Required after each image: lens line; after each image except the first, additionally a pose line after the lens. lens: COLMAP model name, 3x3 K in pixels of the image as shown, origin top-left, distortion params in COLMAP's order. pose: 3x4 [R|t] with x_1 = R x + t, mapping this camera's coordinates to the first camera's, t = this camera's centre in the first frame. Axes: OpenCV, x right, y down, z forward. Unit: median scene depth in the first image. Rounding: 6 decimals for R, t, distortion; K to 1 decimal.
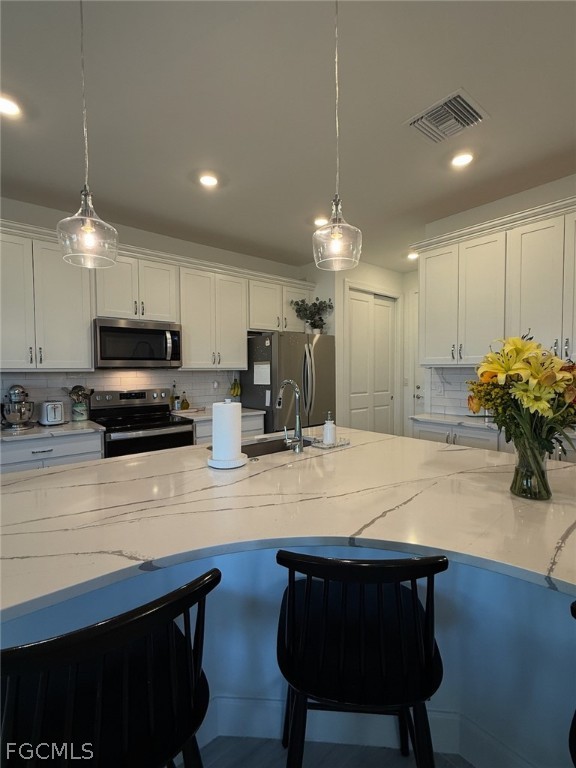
lens RADIAL K [[363.0, 0, 287.4], [0, 363.0, 381.9], [0, 0, 1]] dist [0.003925, 0.000275]
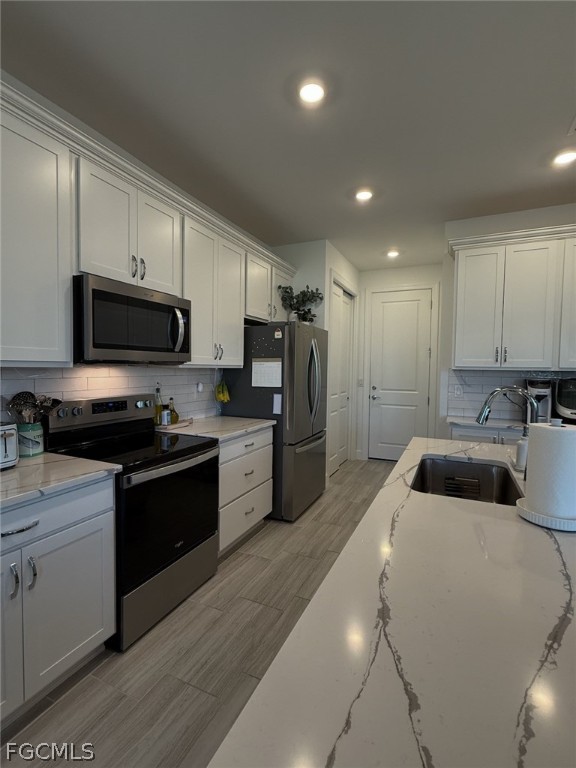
lens RADIAL K [[363.0, 0, 286.8], [0, 363.0, 382.5], [0, 0, 1]] dist [0.003925, 0.000275]
pose [[0.903544, 0.000687, 0.428495, -0.430092], [-0.004026, 0.999968, 0.006887, -0.009628], [-0.428477, -0.007948, 0.903518, 0.309203]]
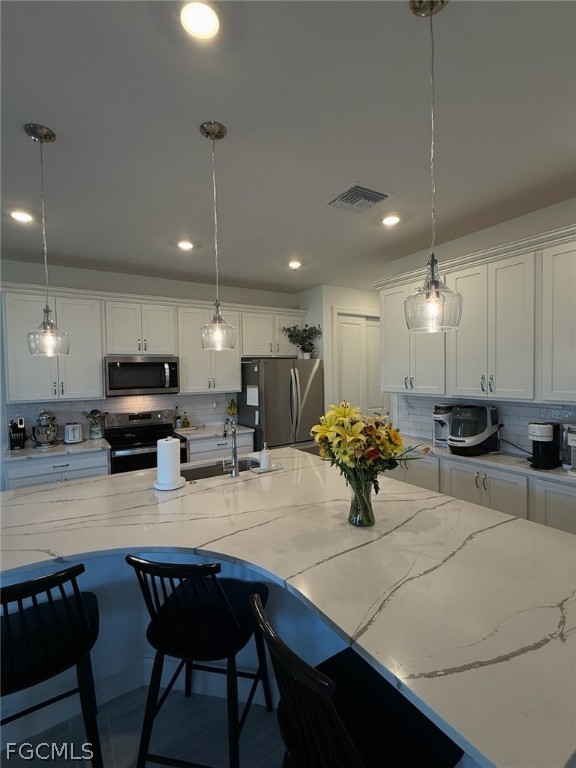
lens RADIAL K [[363.0, 0, 287.8], [0, 363.0, 384.3], [0, 0, 1]] dist [0.003925, 0.000275]
pose [[0.991869, -0.005978, -0.127125, 0.212154], [0.006424, 0.999975, 0.003096, -0.071285], [0.127103, -0.003888, 0.991882, -0.123291]]
